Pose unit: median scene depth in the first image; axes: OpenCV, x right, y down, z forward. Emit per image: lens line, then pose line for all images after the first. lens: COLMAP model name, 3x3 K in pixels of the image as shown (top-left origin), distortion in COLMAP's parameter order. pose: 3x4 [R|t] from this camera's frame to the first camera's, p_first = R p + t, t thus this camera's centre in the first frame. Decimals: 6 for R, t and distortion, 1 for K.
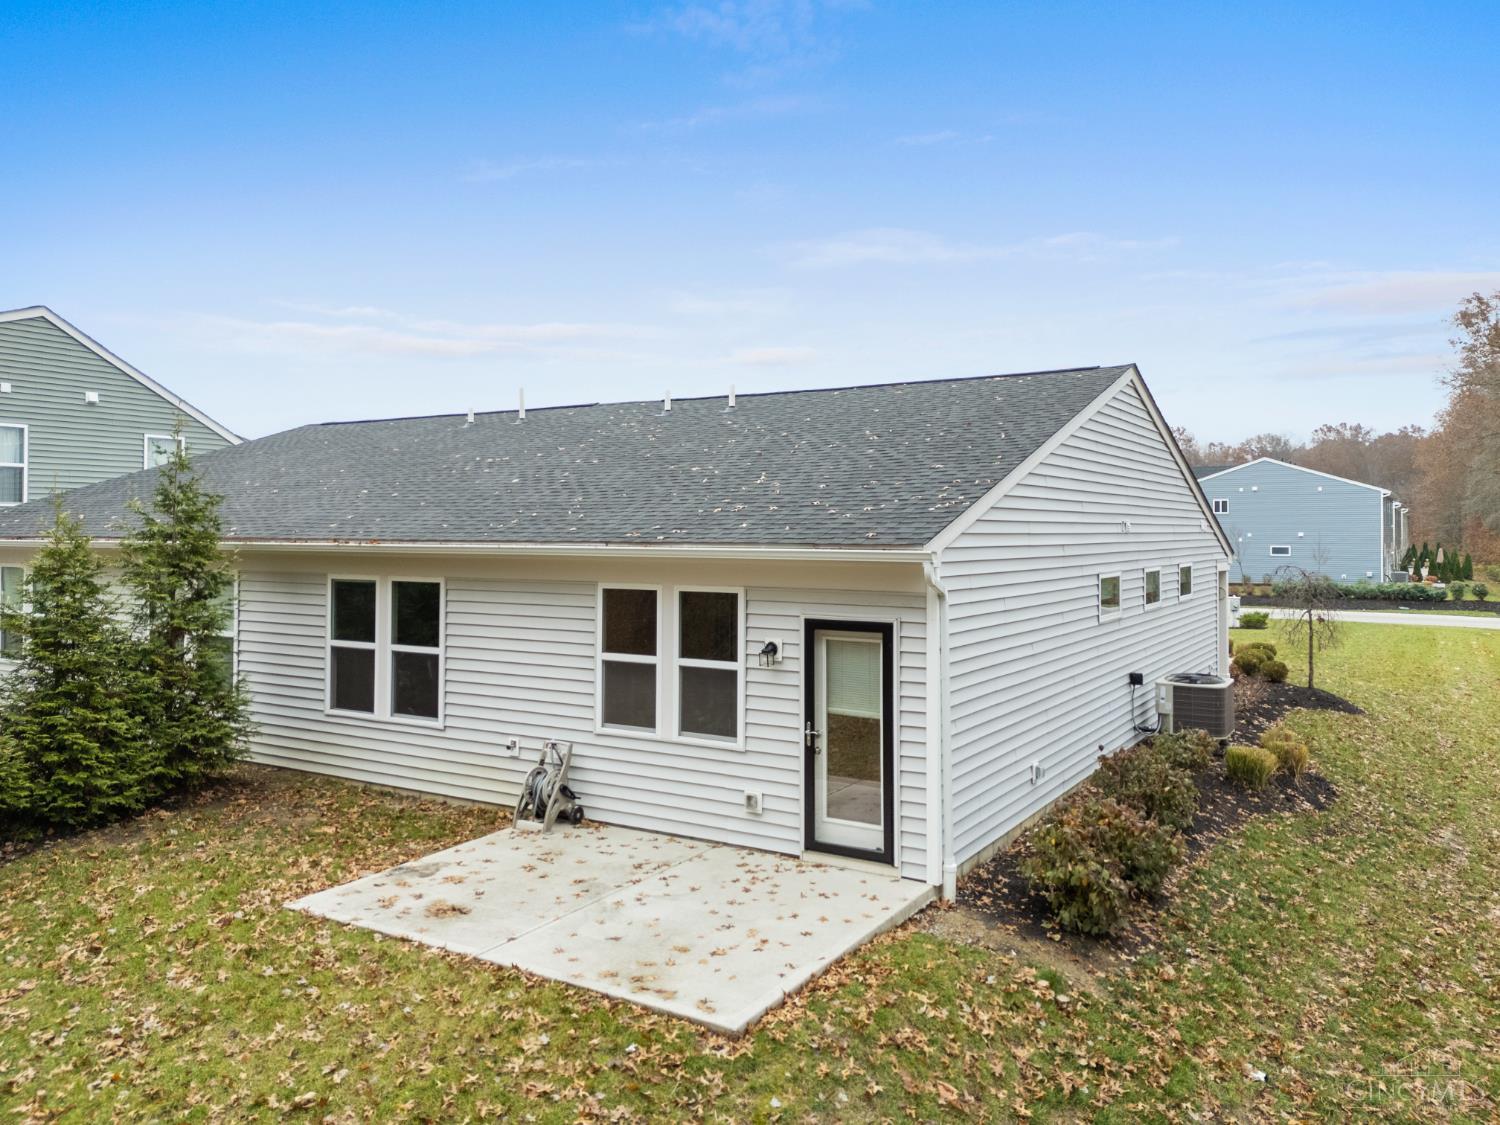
lens RADIAL K [[1090.8, 0, 756.2], [0, 1090.8, 526.8], [0, 0, 1]] dist [0.085991, -0.076638]
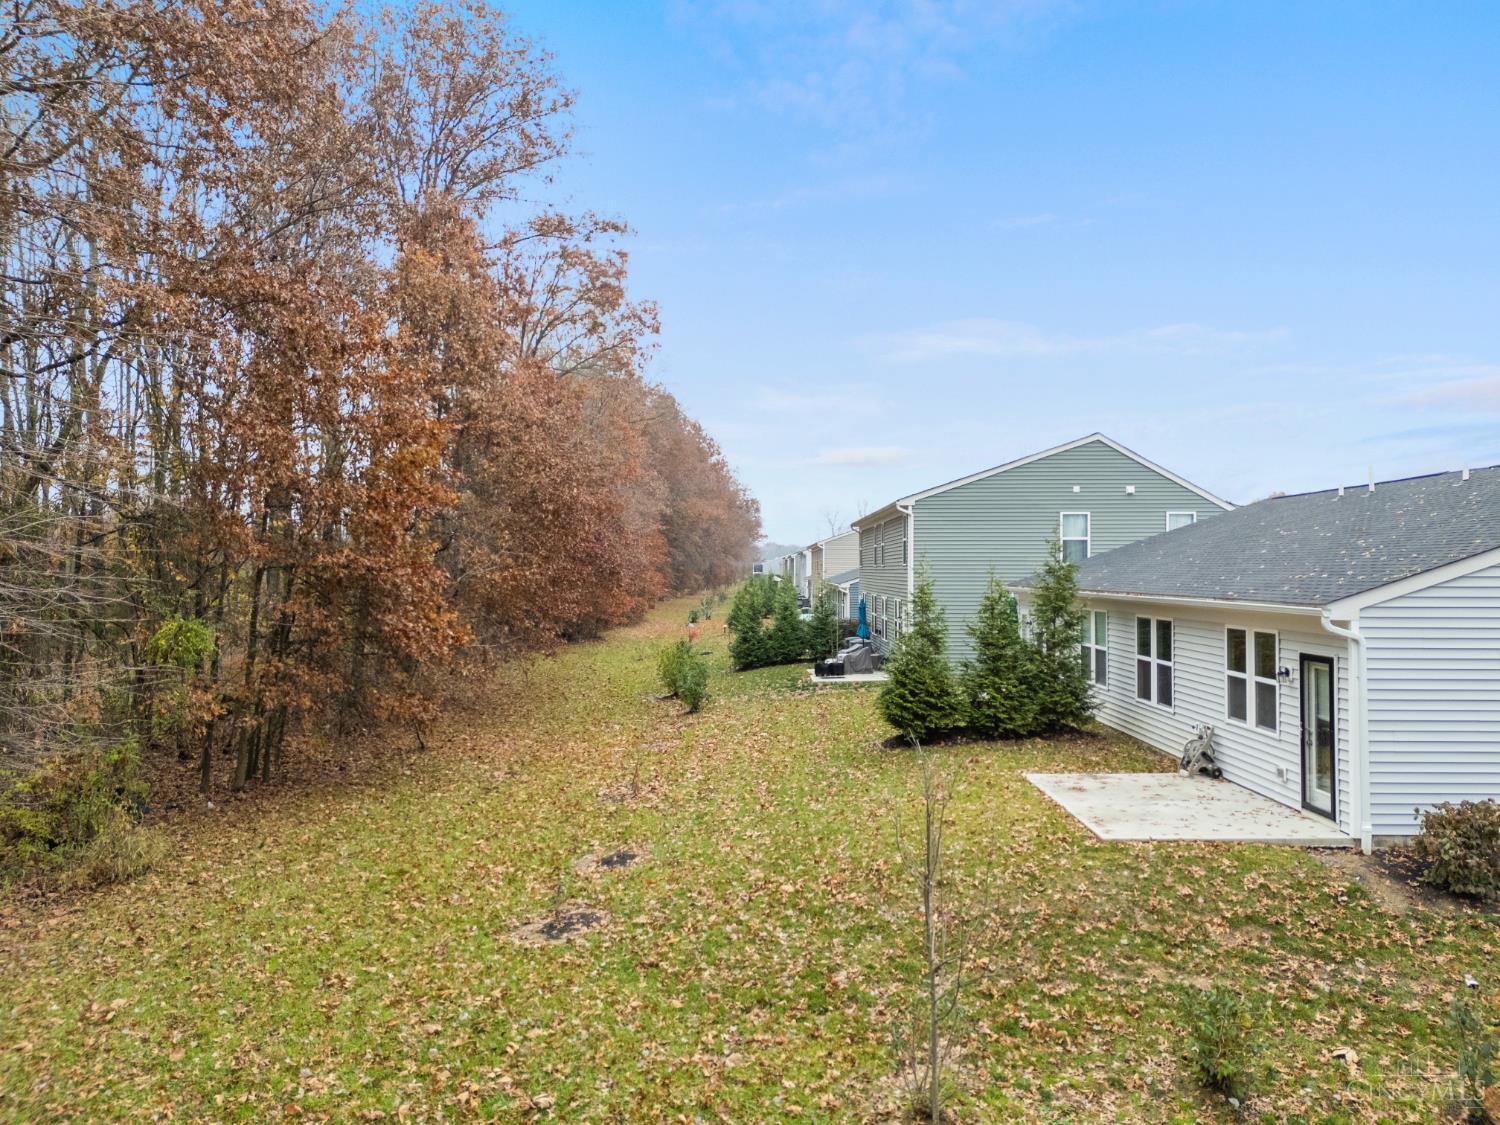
lens RADIAL K [[1090.8, 0, 756.2], [0, 1090.8, 526.8], [0, 0, 1]] dist [0.085991, -0.076638]
pose [[0.514142, -0.038906, -0.856822, 0.860470], [0.008832, 0.999158, -0.040069, -0.029662], [0.857660, 0.013033, 0.514053, -0.370604]]
